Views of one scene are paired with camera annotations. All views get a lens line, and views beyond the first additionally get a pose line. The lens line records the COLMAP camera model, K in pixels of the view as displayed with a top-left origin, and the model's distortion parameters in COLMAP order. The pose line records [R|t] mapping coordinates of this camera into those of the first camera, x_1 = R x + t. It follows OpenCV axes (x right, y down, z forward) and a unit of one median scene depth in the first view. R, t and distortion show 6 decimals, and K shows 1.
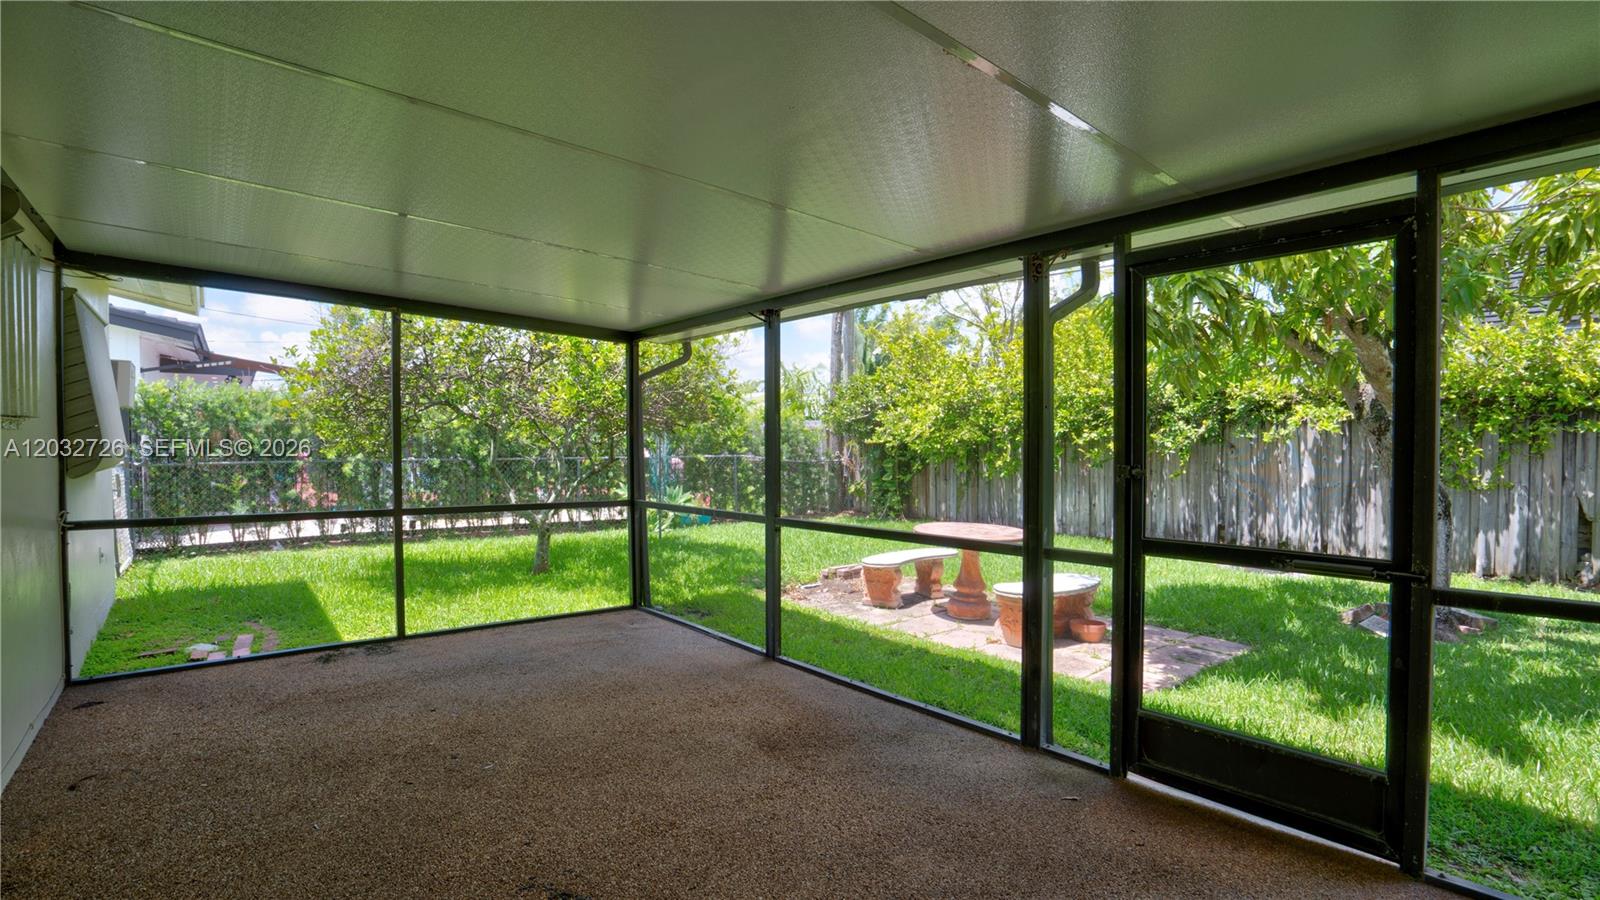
lens RADIAL K [[698.5, 0, 800.0], [0, 698.5, 450.0], [0, 0, 1]] dist [-0.042289, 0.000227]
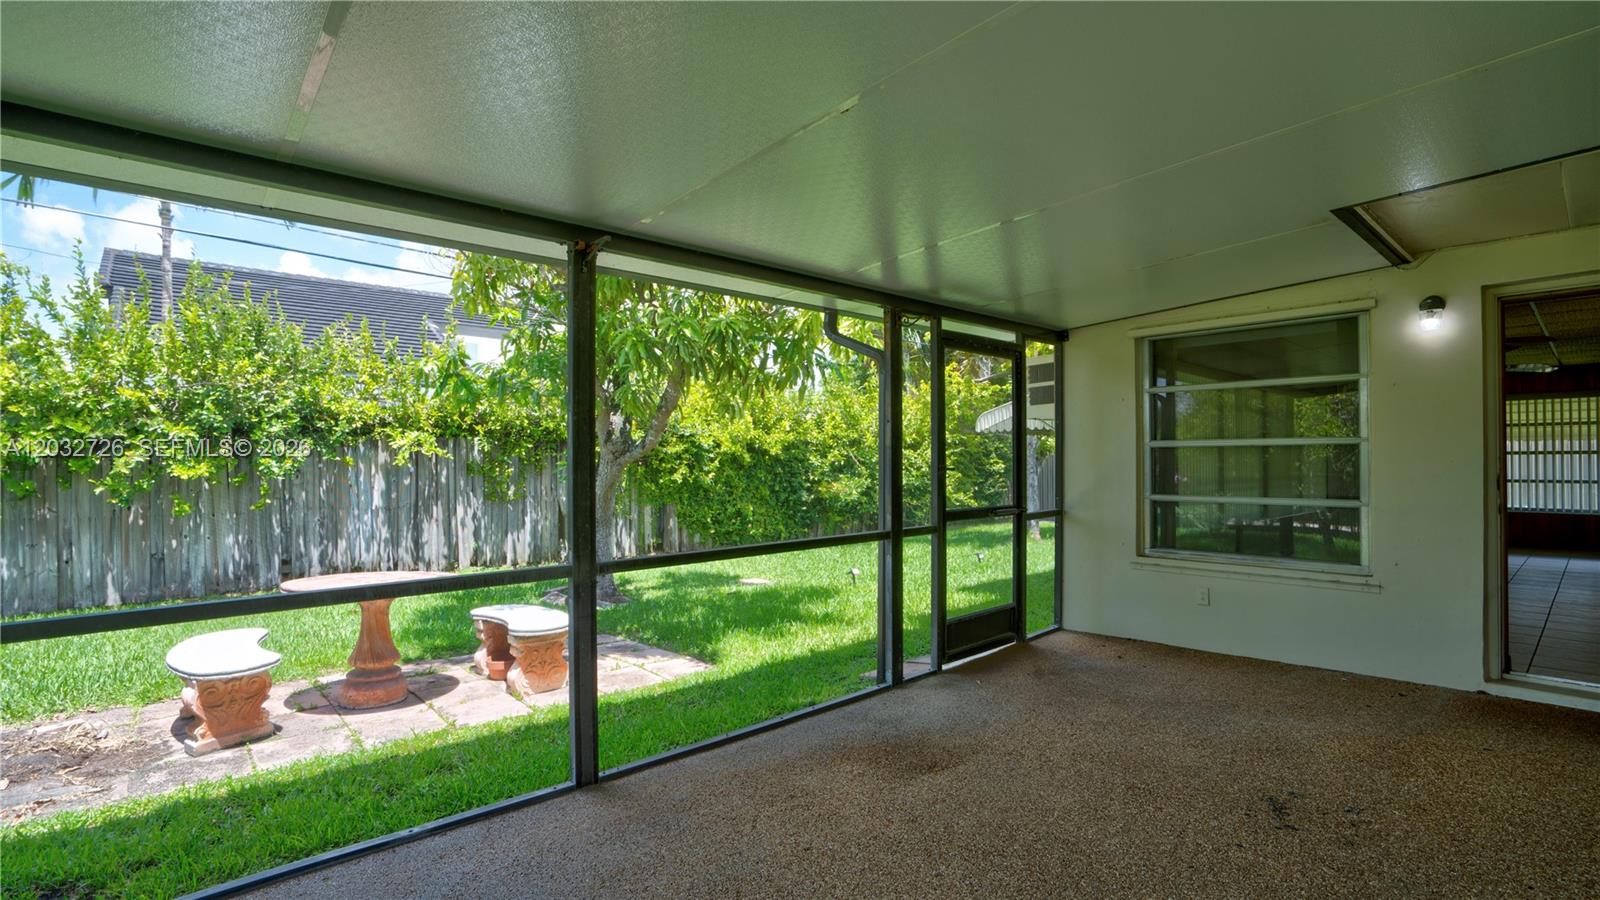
lens RADIAL K [[736.7, 0, 777.3], [0, 736.7, 455.7], [0, 0, 1]] dist [-0.000866, 0.000522]
pose [[0.009956, 0.015763, 0.999826, -0.417838], [0.021392, 0.999644, -0.015973, 0.006601], [-0.999722, 0.021547, 0.009615, 0.473540]]
